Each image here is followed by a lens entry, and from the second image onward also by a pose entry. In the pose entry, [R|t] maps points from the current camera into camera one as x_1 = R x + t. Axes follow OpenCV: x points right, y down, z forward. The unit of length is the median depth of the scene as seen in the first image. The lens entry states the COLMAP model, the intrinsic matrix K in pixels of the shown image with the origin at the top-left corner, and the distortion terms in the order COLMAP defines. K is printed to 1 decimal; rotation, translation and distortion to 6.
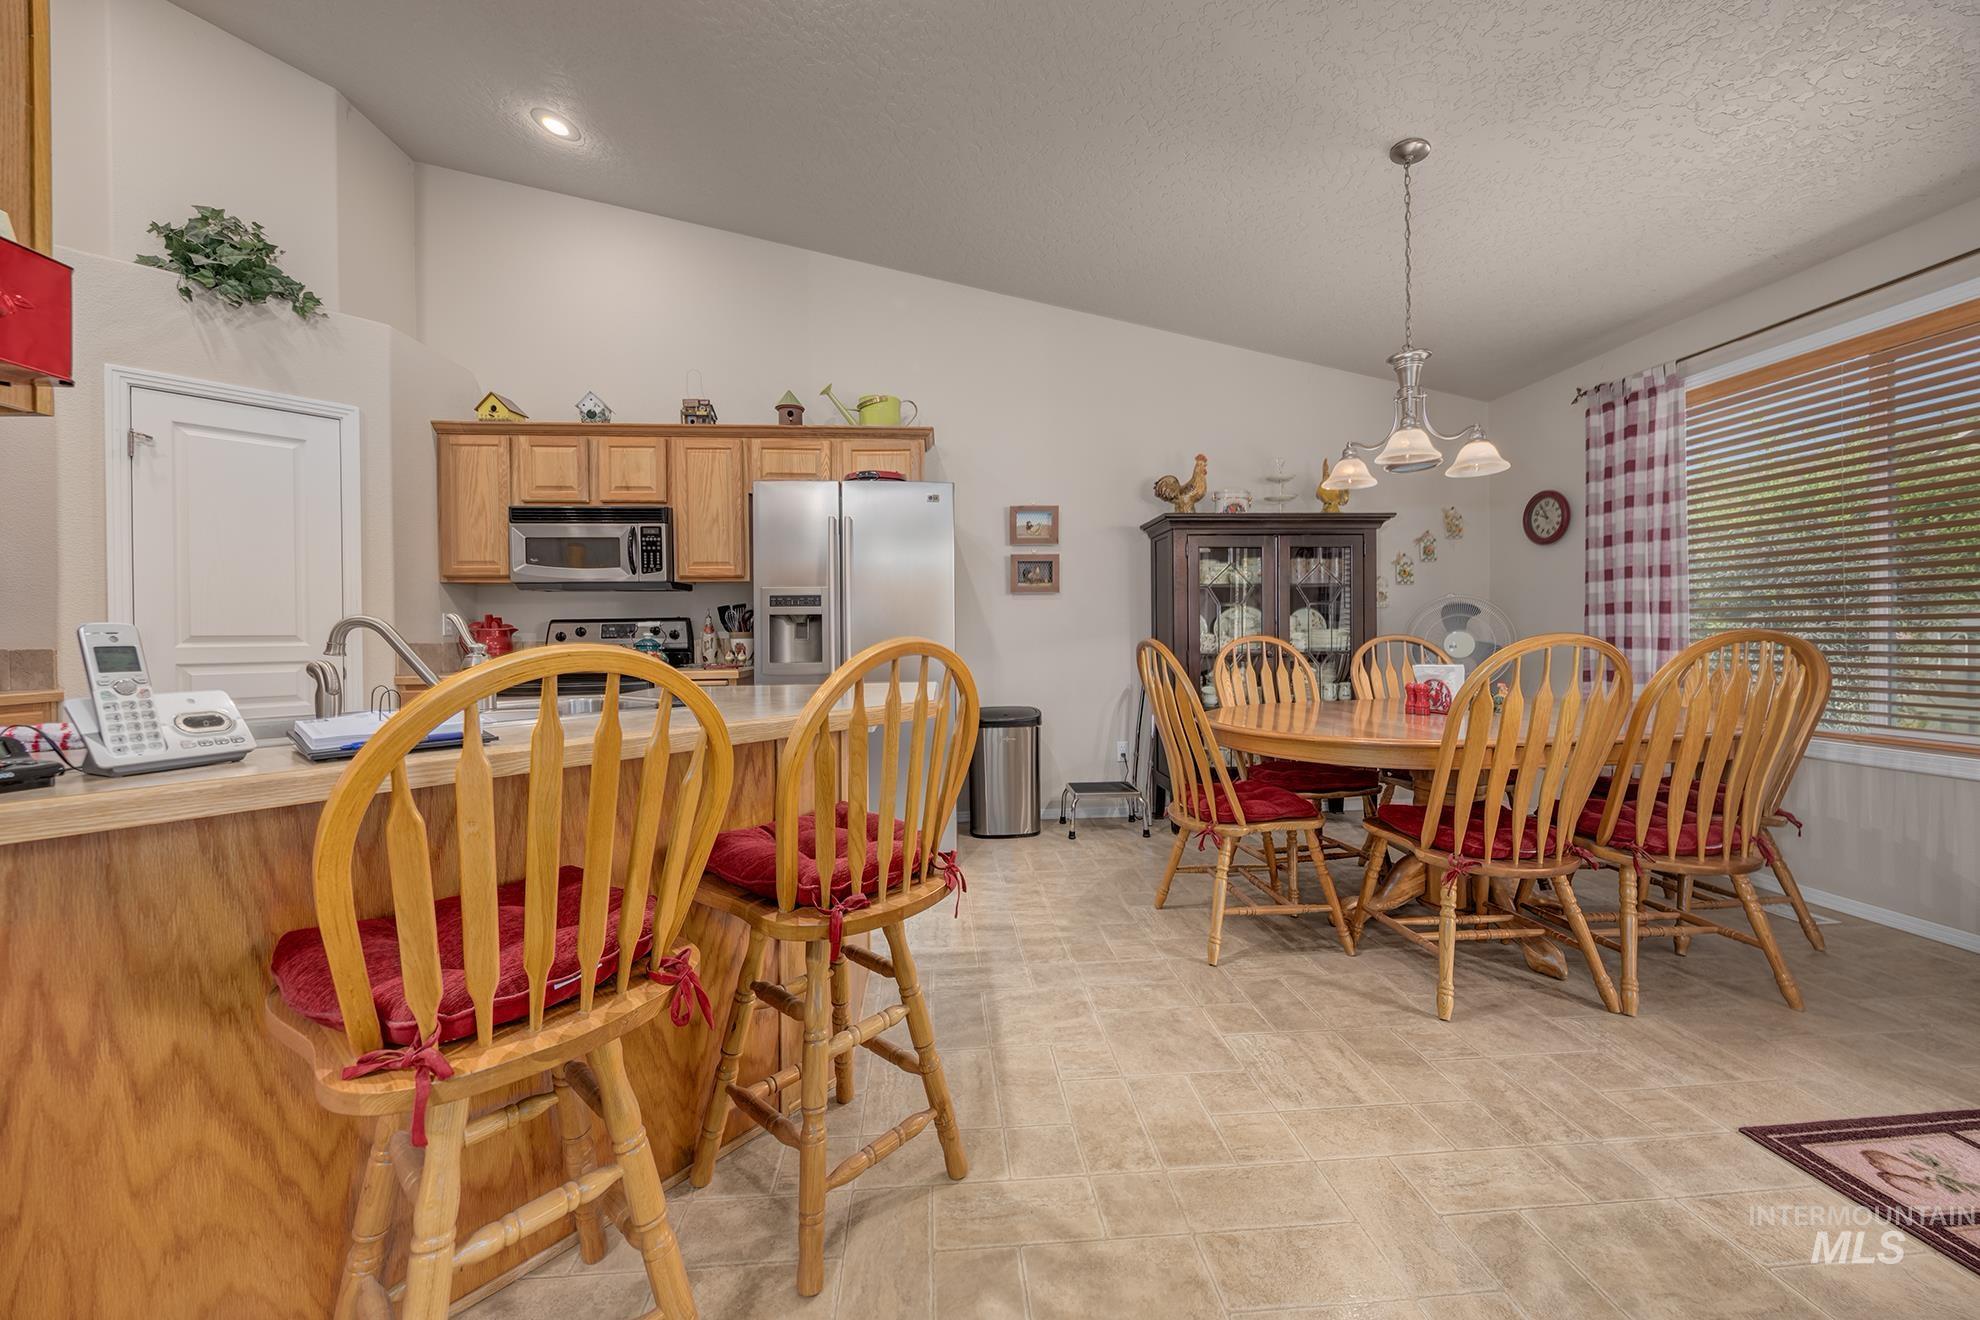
lens RADIAL K [[729.0, 0, 973.8], [0, 729.0, 638.4], [0, 0, 1]] dist [-0.000155, -0.000131]
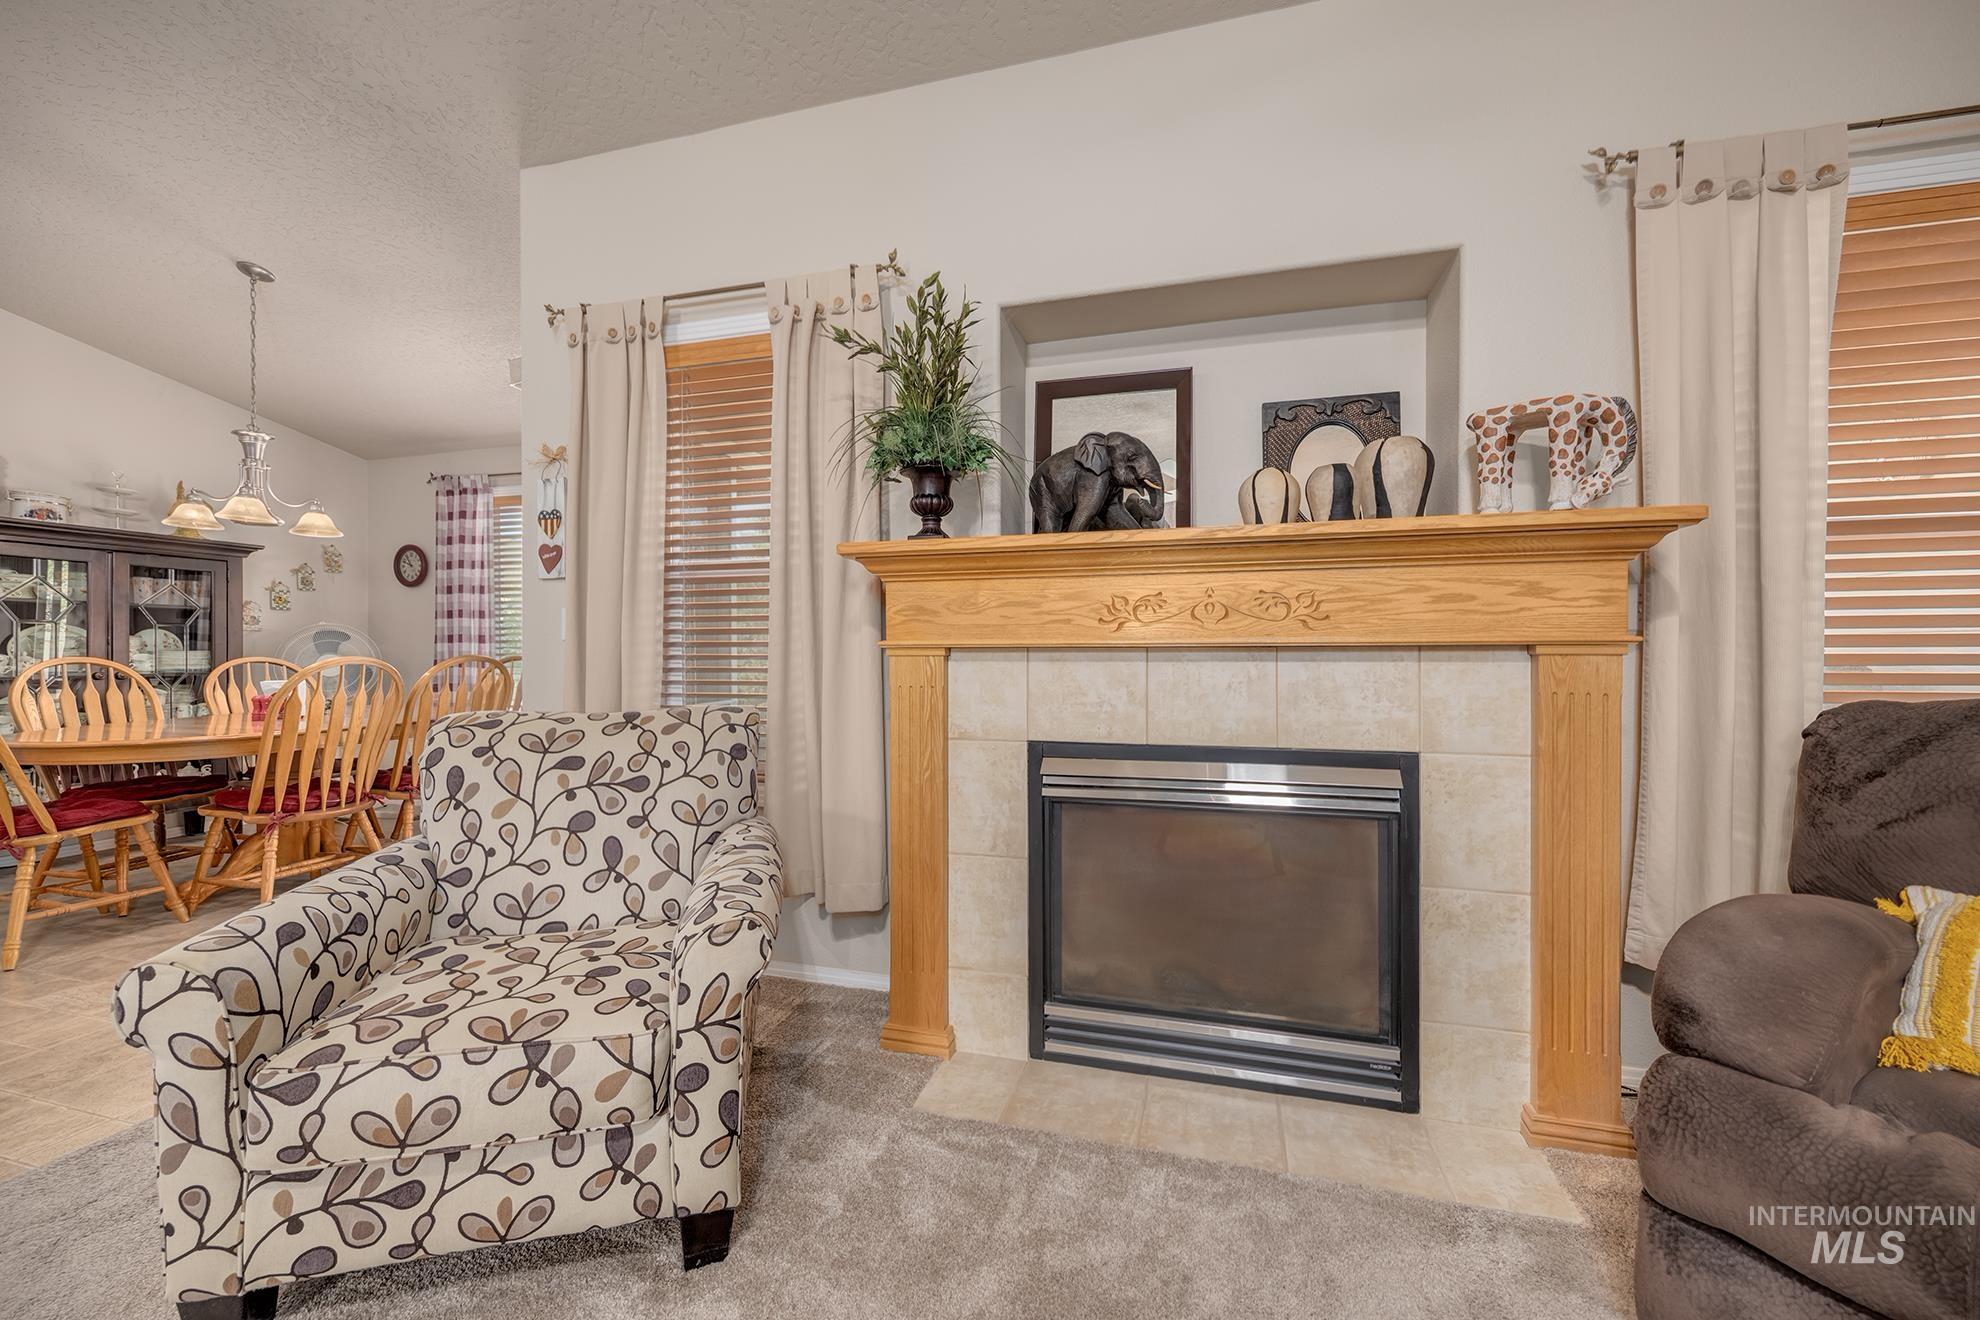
lens RADIAL K [[763.4, 0, 1005.0], [0, 763.4, 655.0], [0, 0, 1]] dist [0.006483, -0.004385]
pose [[0.322510, 0.006503, 0.946544, -0.166125], [0.001973, 0.999970, -0.007543, 0.003298], [-0.946564, 0.004300, 0.322487, -0.471532]]
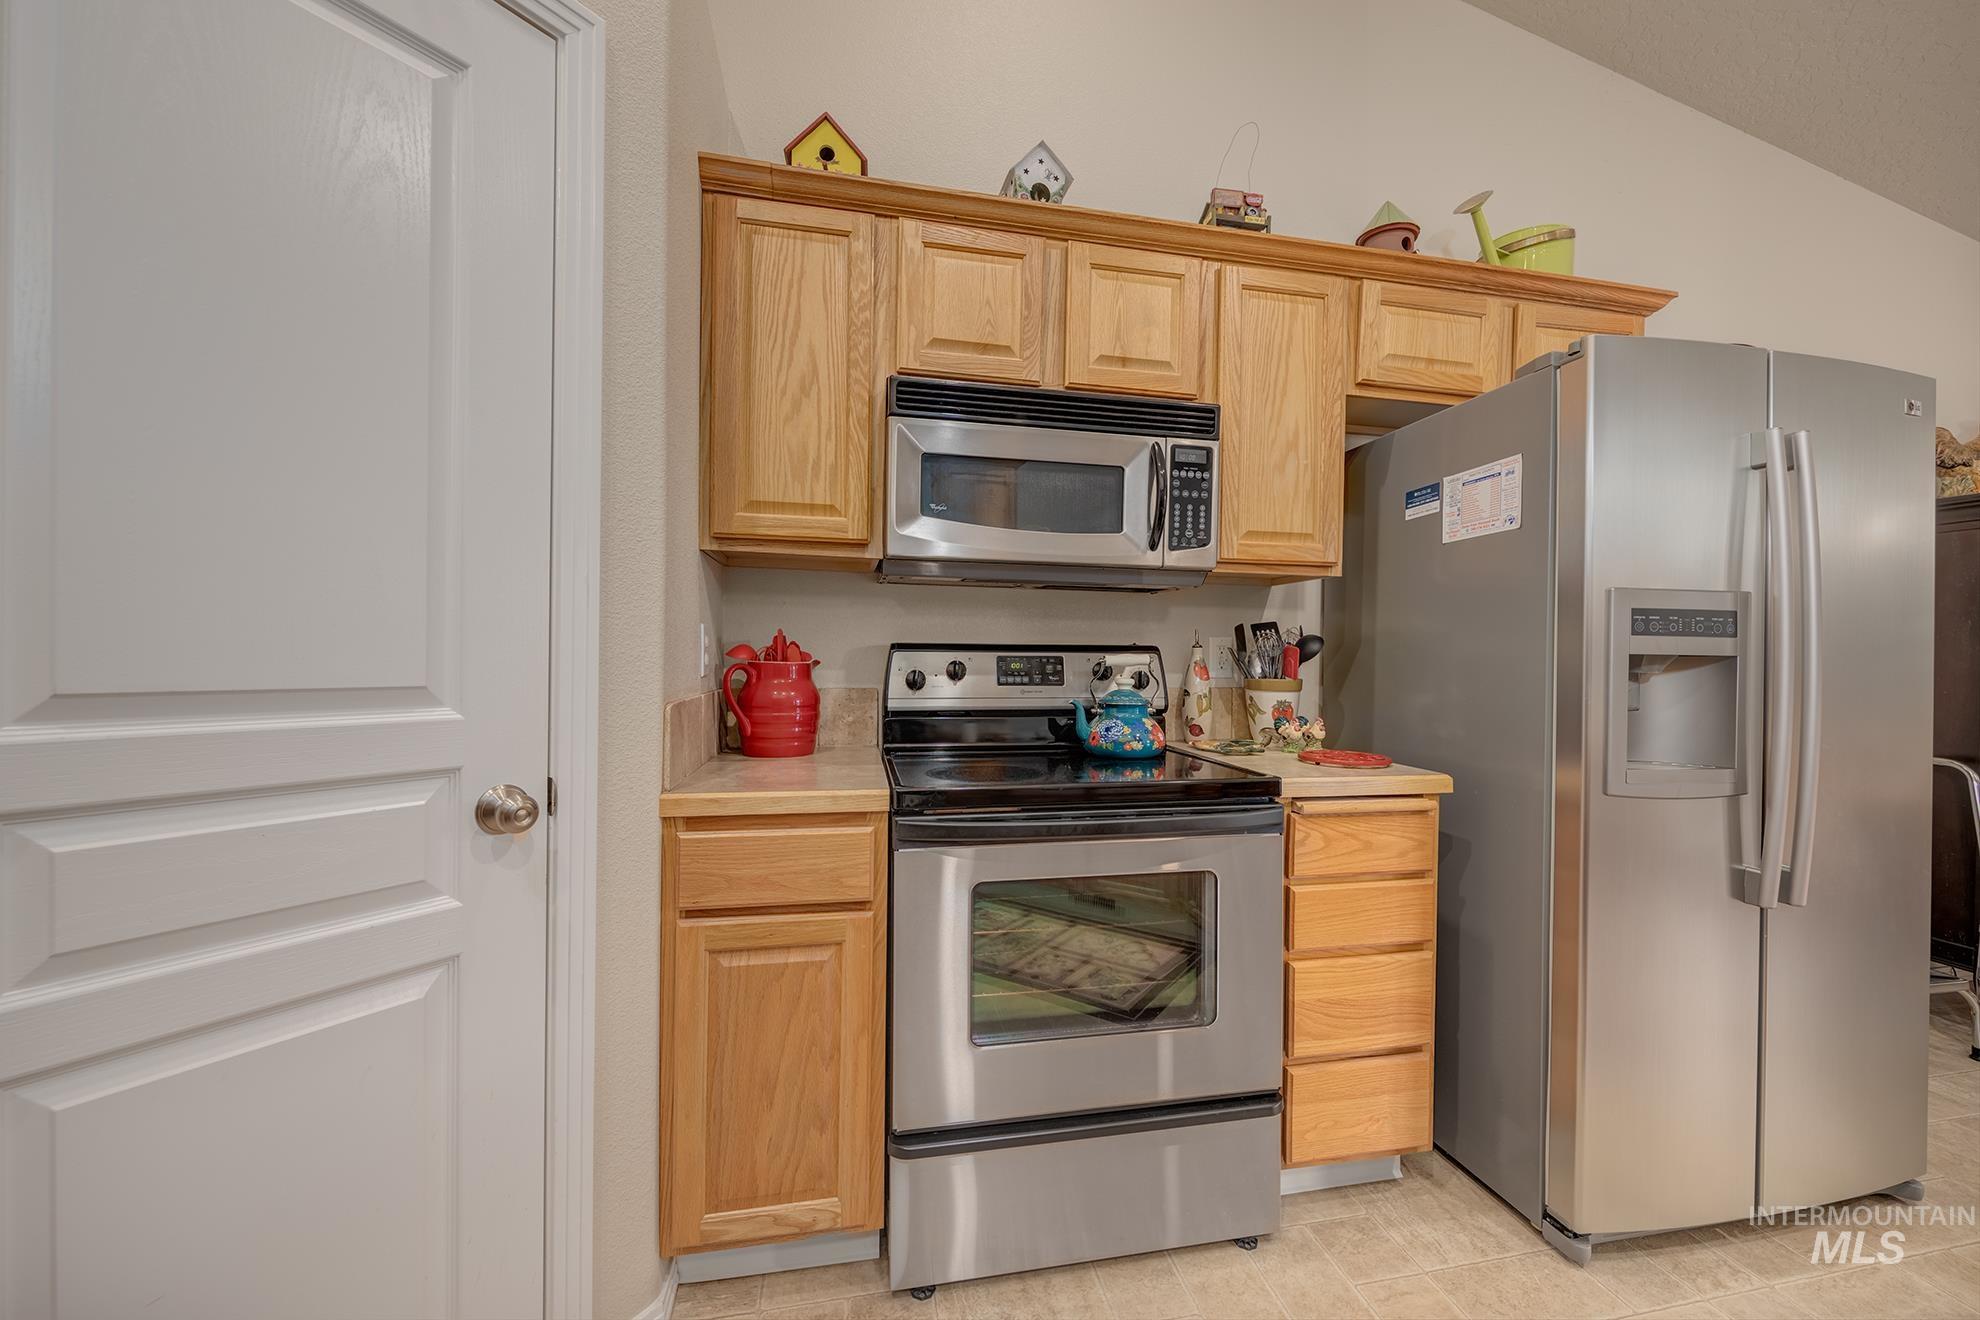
lens RADIAL K [[744.2, 0, 990.0], [0, 744.2, 660.0], [0, 0, 1]] dist [0.000053, -0.004758]
pose [[0.990522, 0.022943, 0.135427, -0.673069], [-0.023315, 0.999727, 0.001164, -0.019993], [-0.135363, -0.004310, 0.990787, 0.599875]]
